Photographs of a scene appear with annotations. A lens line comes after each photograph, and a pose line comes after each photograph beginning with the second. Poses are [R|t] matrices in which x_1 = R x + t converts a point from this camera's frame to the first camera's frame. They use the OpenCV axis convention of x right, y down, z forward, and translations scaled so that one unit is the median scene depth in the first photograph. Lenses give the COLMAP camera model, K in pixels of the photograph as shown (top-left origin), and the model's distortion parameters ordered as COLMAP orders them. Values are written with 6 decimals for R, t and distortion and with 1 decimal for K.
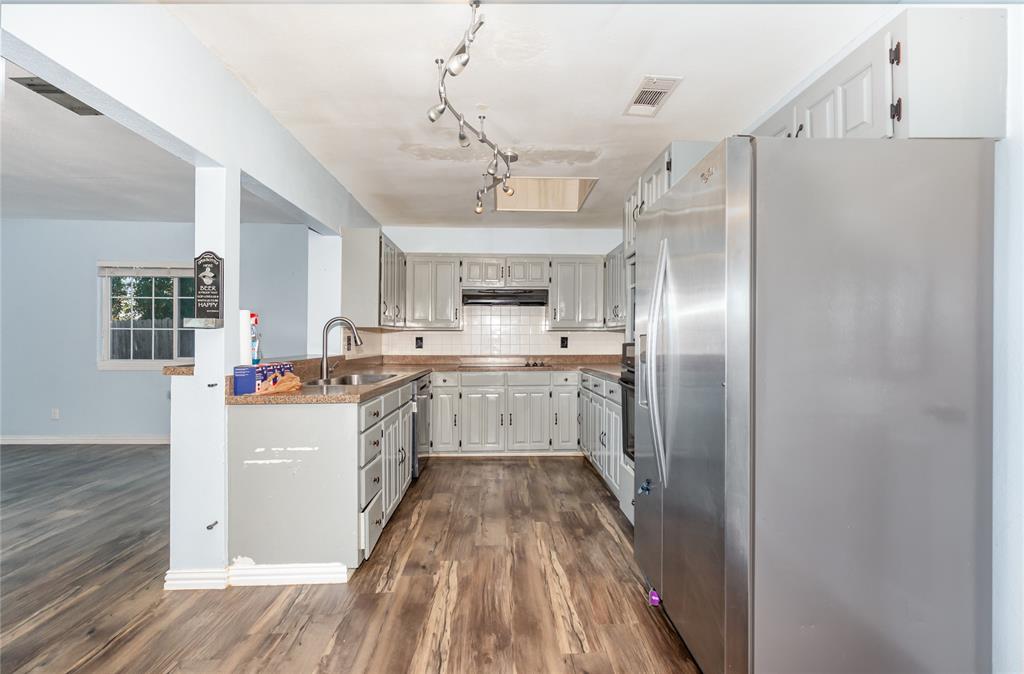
lens RADIAL K [[457.6, 0, 518.7], [0, 457.6, 331.9], [0, 0, 1]] dist [-0.002746, -0.000485]
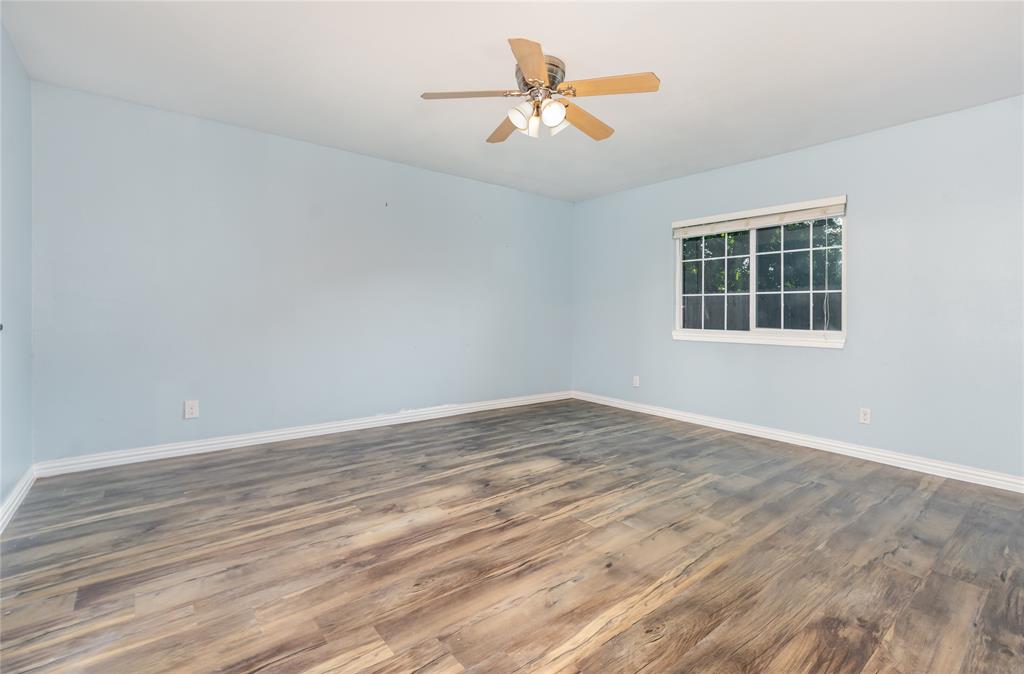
lens RADIAL K [[468.9, 0, 522.1], [0, 468.9, 313.1], [0, 0, 1]] dist [-0.000805, 0.000277]
pose [[0.602170, -0.000133, -0.798368, -0.383594], [-0.007593, 0.999954, -0.005893, 0.043361], [0.798332, 0.009610, 0.602141, 0.199187]]
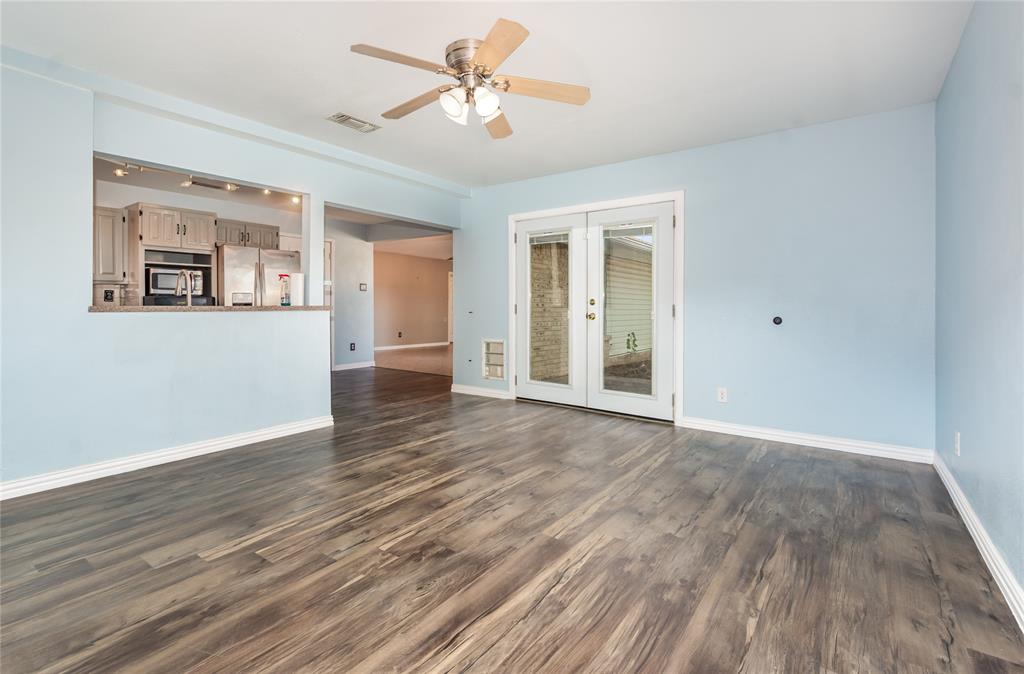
lens RADIAL K [[468.9, 0, 522.1], [0, 468.9, 313.1], [0, 0, 1]] dist [-0.000805, 0.000277]
pose [[-0.790002, -0.012518, 0.612977, -1.244452], [-0.008404, 0.999919, 0.009589, 0.042889], [-0.613047, 0.002424, -0.790043, 0.994570]]
